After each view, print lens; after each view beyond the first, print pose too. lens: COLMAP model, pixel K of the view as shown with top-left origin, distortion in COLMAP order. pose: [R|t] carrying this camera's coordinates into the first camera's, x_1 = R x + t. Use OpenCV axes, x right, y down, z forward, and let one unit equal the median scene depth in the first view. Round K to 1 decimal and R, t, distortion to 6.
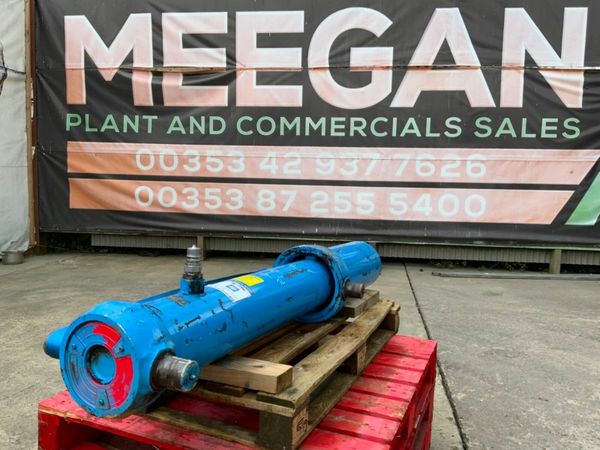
lens RADIAL K [[496.8, 0, 305.9], [0, 496.8, 226.7], [0, 0, 1]] dist [0.077539, -0.149483]
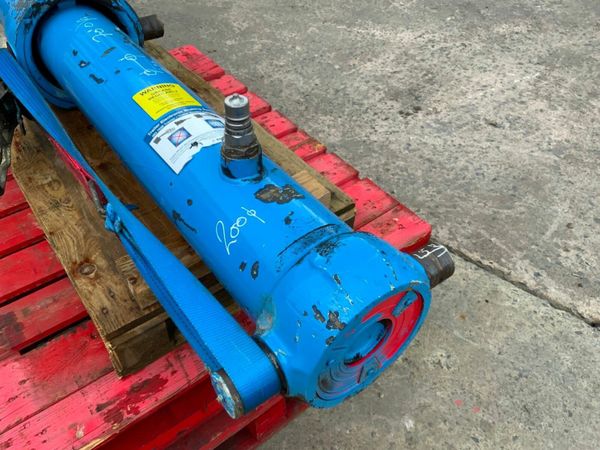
lens RADIAL K [[496.8, 0, 301.0], [0, 496.8, 227.8], [0, 0, 1]] dist [0.077539, -0.149483]
pose [[0.493495, -0.636715, 0.592500, -0.212610], [0.073683, 0.709389, 0.700955, -0.081393], [-0.866622, -0.302261, 0.396995, 0.249932]]
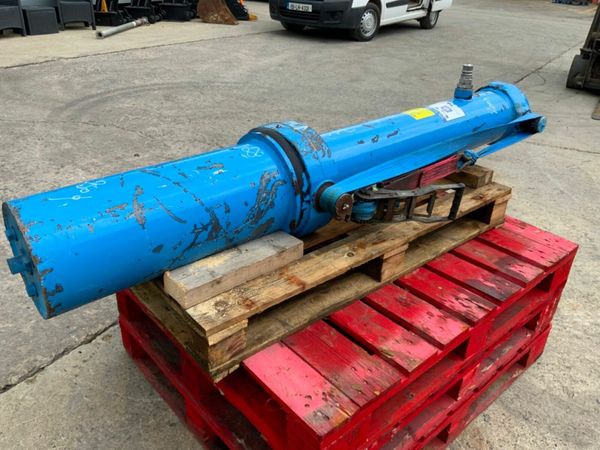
lens RADIAL K [[496.8, 0, 299.9], [0, 496.8, 225.8], [0, 0, 1]] dist [0.077539, -0.149483]
pose [[-0.892824, -0.268228, 0.361827, -0.153716], [-0.024586, 0.831163, 0.555485, -0.119812], [-0.449734, 0.487055, -0.748677, 0.869430]]
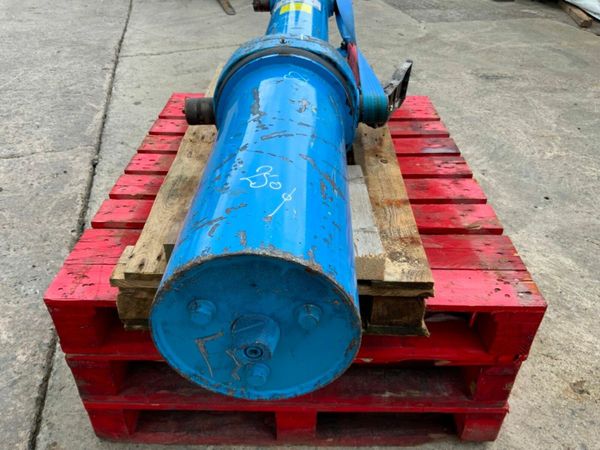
lens RADIAL K [[496.8, 0, 297.6], [0, 496.8, 222.4], [0, 0, 1]] dist [0.077539, -0.149483]
pose [[-0.929470, 0.171234, -0.326747, 0.114448], [-0.073564, 0.781915, 0.619029, -0.076268], [0.361487, 0.599406, -0.714170, 0.839456]]
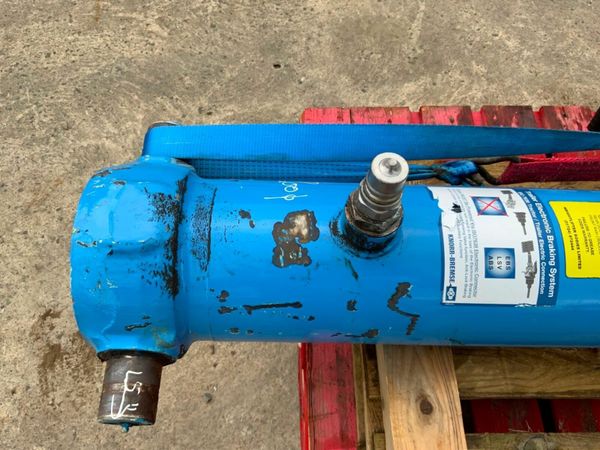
lens RADIAL K [[496.8, 0, 299.8], [0, 496.8, 223.8], [0, 0, 1]] dist [0.077539, -0.149483]
pose [[0.400540, 0.794069, -0.457190, -0.022594], [-0.091243, 0.531049, 0.842414, -0.078977], [0.911725, -0.295706, 0.285159, 0.301415]]
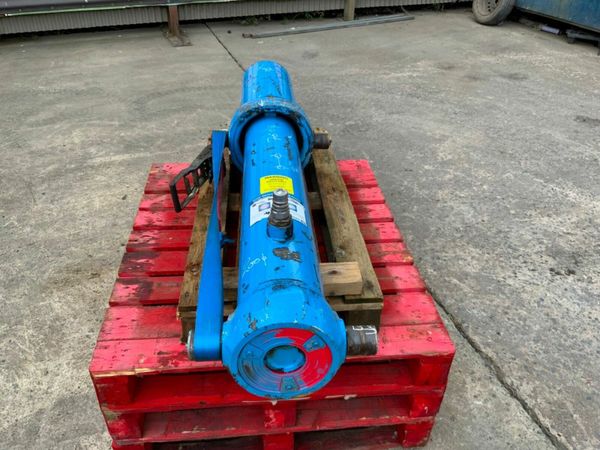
lens RADIAL K [[496.8, 0, 304.5], [0, 496.8, 223.9], [0, 0, 1]] dist [0.077539, -0.149483]
pose [[0.879527, -0.271892, 0.390521, -0.197029], [0.042704, 0.862472, 0.504300, -0.125854], [-0.473929, -0.426869, 0.770178, 0.101674]]
